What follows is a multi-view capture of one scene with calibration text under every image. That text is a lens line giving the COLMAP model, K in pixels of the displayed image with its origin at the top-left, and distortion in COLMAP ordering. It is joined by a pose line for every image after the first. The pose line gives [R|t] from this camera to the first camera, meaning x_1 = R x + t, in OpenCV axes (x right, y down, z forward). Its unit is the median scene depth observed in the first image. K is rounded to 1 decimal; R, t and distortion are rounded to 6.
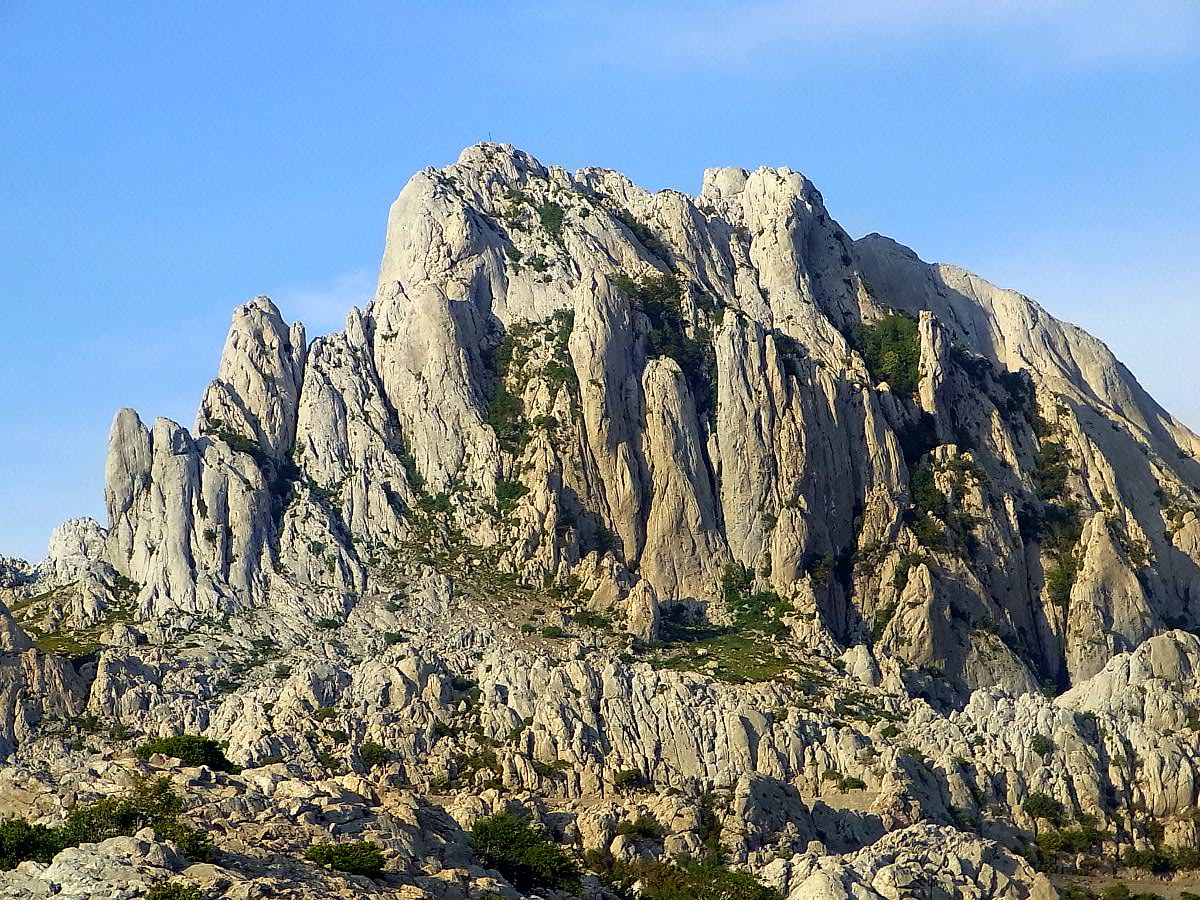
lens RADIAL K [[4136.3, 0, 602.7], [0, 4136.3, 447.3], [0, 0, 1]] dist [0.433579, 0.000000]
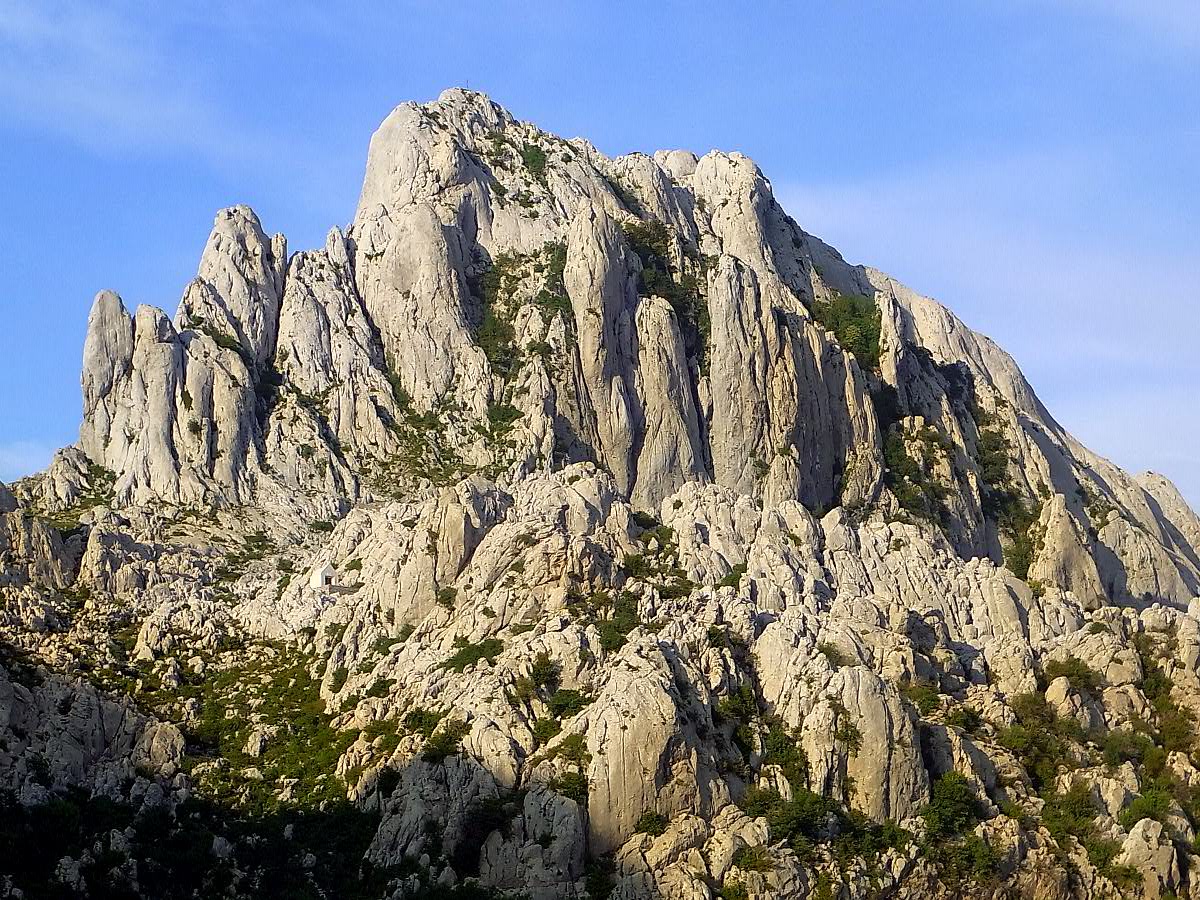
lens RADIAL K [[3007.5, 0, 592.5], [0, 3007.5, 447.8], [0, 0, 1]] dist [0.222598, 0.000000]
pose [[0.992308, 0.071722, 0.100902, -0.070810], [-0.067260, 0.996630, -0.046952, 0.049211], [-0.103930, 0.039804, 0.993788, 0.304991]]
